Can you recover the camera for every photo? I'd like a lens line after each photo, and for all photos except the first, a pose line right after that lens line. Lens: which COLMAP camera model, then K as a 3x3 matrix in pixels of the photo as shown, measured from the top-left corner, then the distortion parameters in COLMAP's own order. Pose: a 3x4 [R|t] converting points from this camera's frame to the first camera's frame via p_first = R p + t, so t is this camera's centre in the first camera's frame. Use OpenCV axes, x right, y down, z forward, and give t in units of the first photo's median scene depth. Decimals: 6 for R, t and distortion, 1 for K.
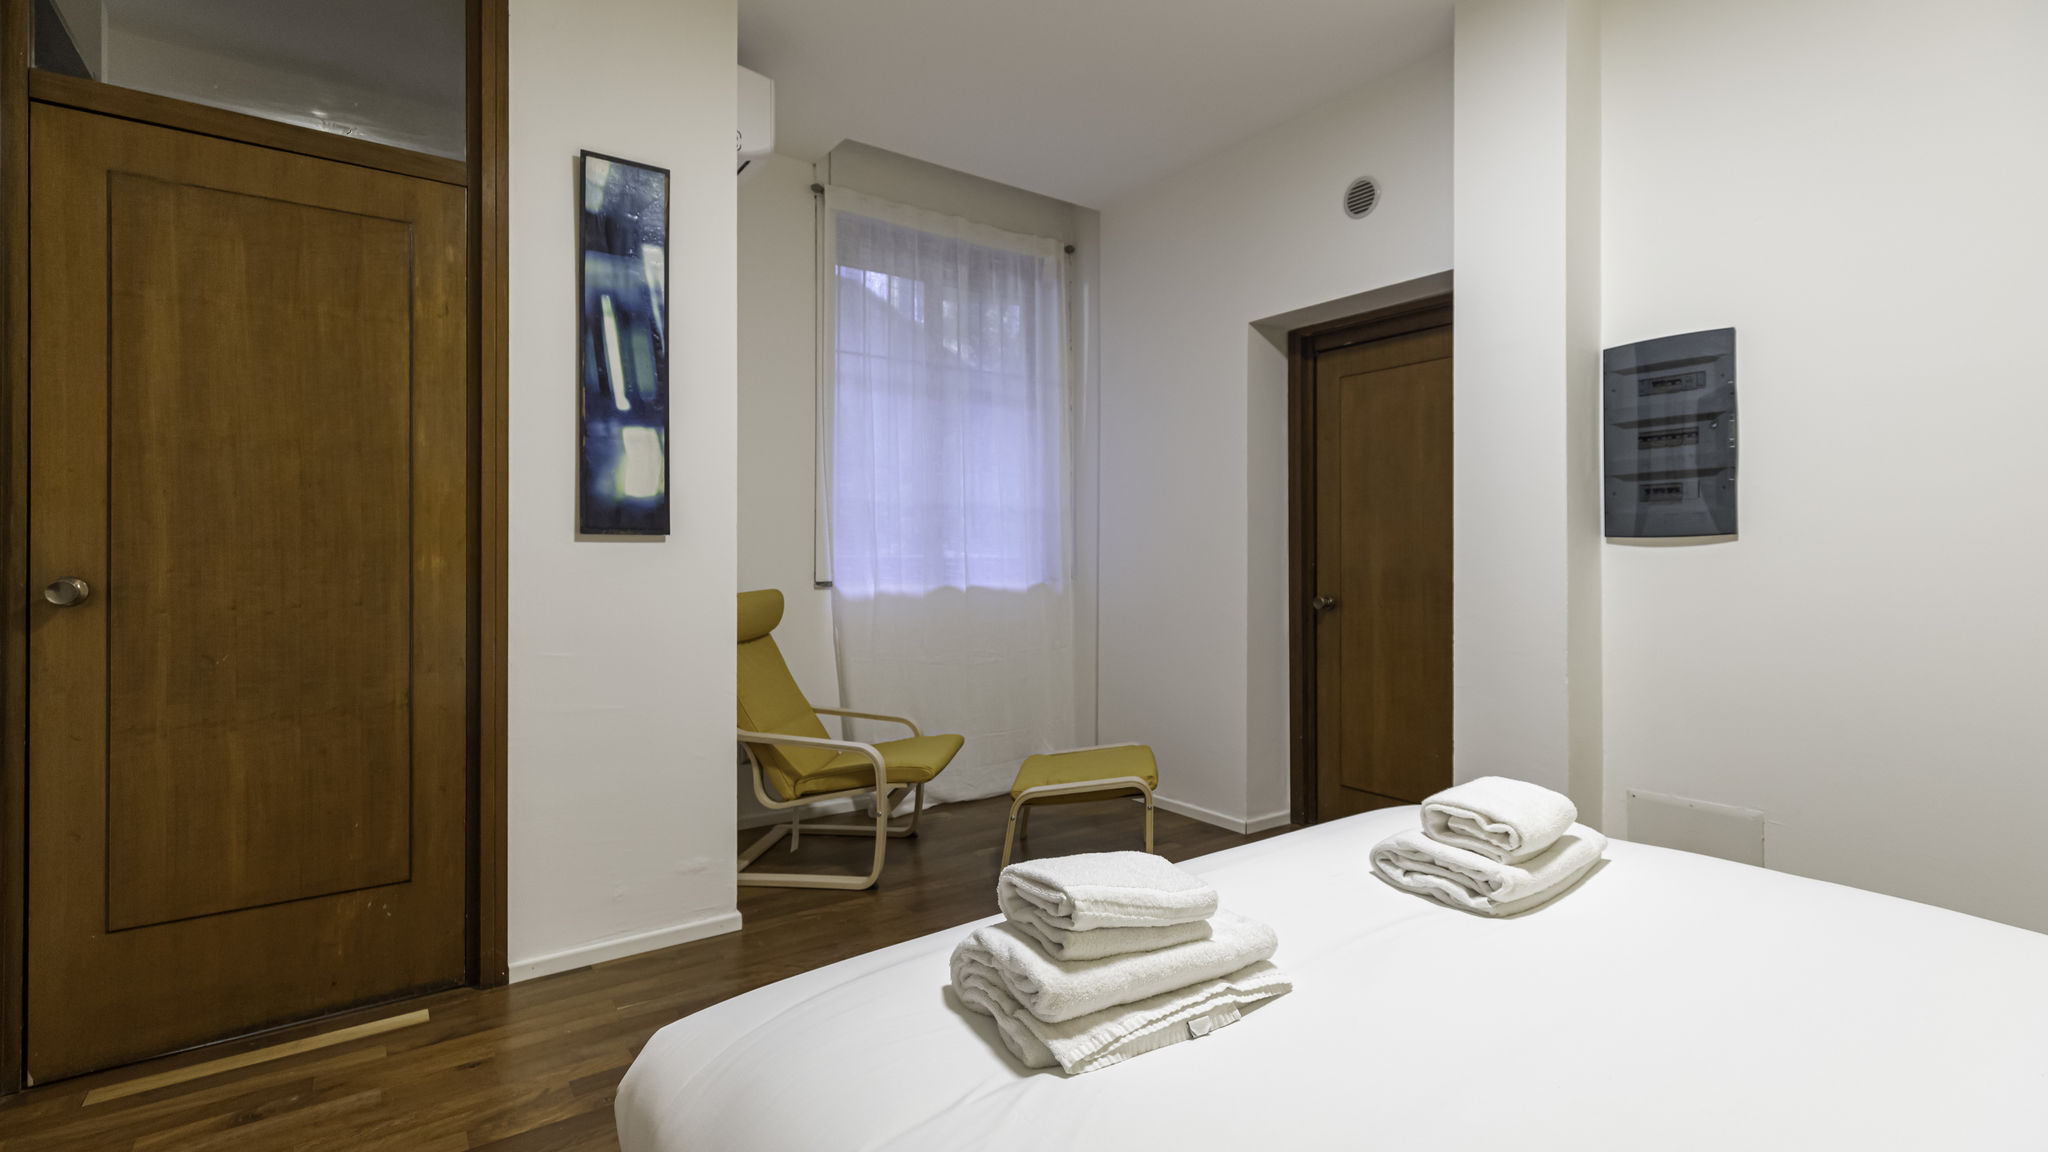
lens RADIAL K [[939.6, 0, 1049.1], [0, 939.6, 547.4], [0, 0, 1]] dist [0.008753, -0.002922]
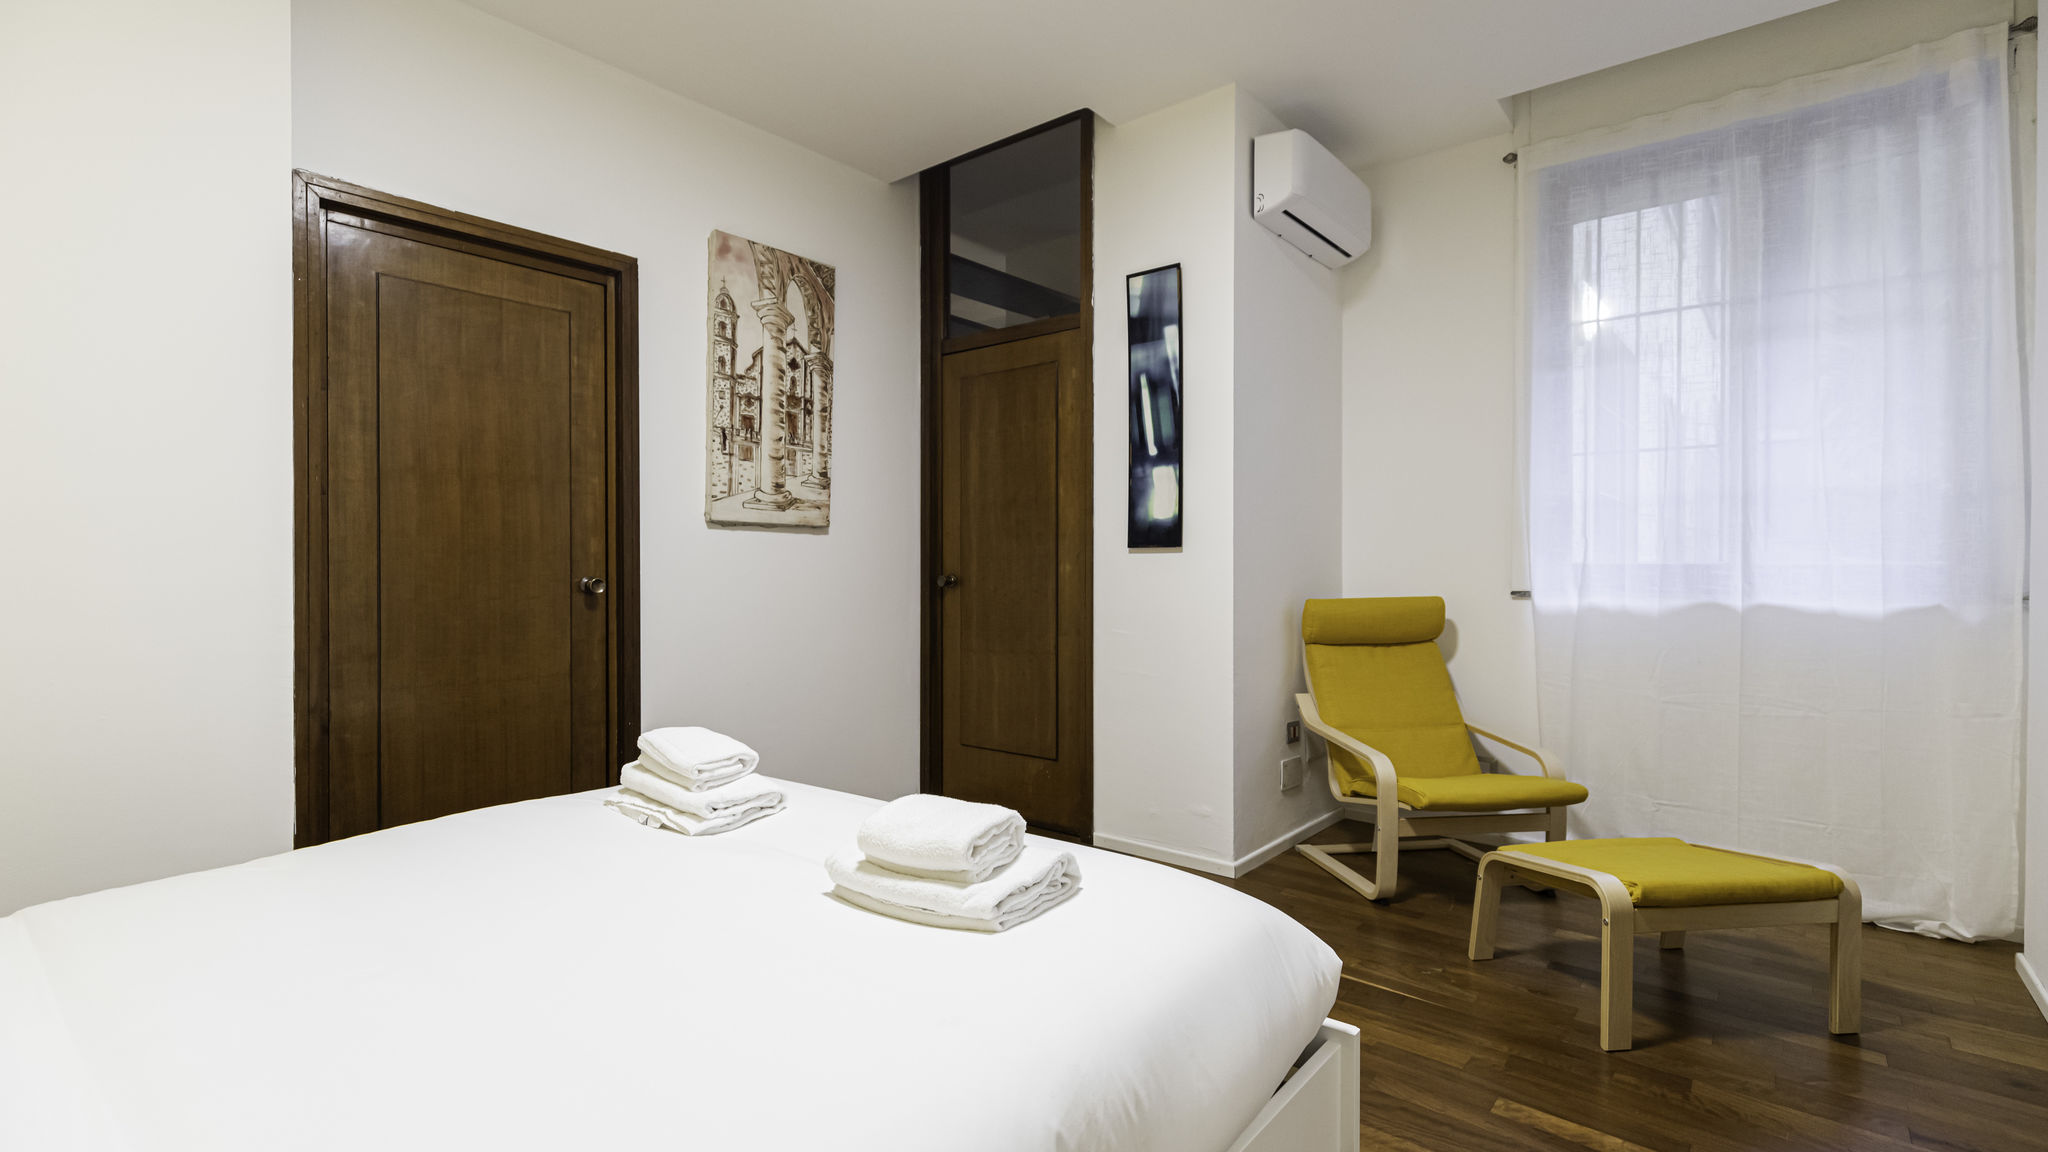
lens RADIAL K [[939.6, 0, 1043.0], [0, 939.6, 586.0], [0, 0, 1]] dist [0.008753, -0.002922]
pose [[0.246411, 0.018860, -0.968982, 0.815330], [0.009663, 0.999713, 0.021915, 0.010475], [0.969117, -0.014763, 0.246158, 0.508211]]
